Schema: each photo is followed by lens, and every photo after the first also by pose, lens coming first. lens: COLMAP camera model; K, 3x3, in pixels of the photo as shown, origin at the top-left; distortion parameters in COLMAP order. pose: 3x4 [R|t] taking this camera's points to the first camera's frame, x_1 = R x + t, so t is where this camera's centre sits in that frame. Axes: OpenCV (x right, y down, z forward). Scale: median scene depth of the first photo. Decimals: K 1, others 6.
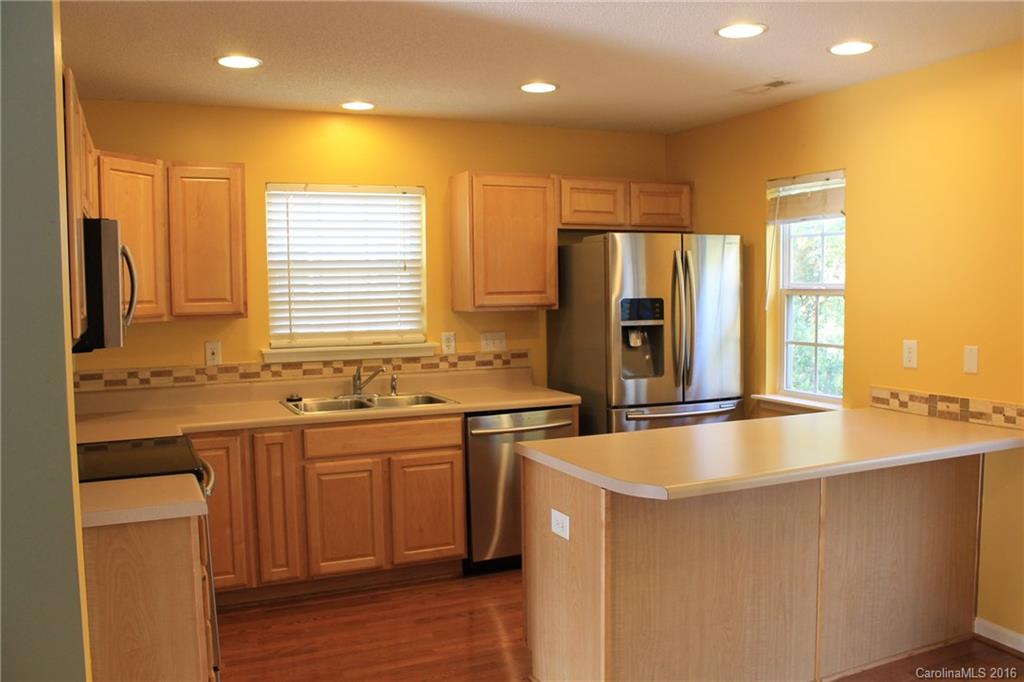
lens RADIAL K [[878.7, 0, 538.3], [0, 878.7, 342.4], [0, 0, 1]] dist [-0.117591, 0.036733]
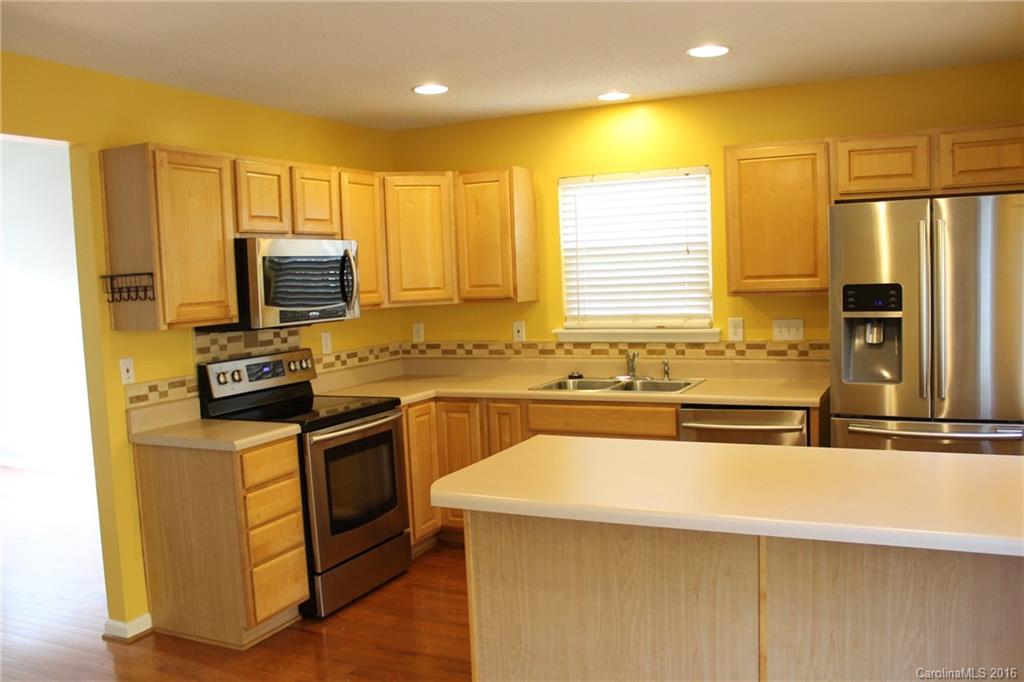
lens RADIAL K [[878.7, 0, 513.9], [0, 878.7, 335.9], [0, 0, 1]] dist [-0.117591, 0.036733]
pose [[0.631081, 0.044001, -0.774468, 0.513088], [-0.020929, 0.998992, 0.039704, -0.026672], [0.775435, -0.008848, 0.631366, 0.245094]]
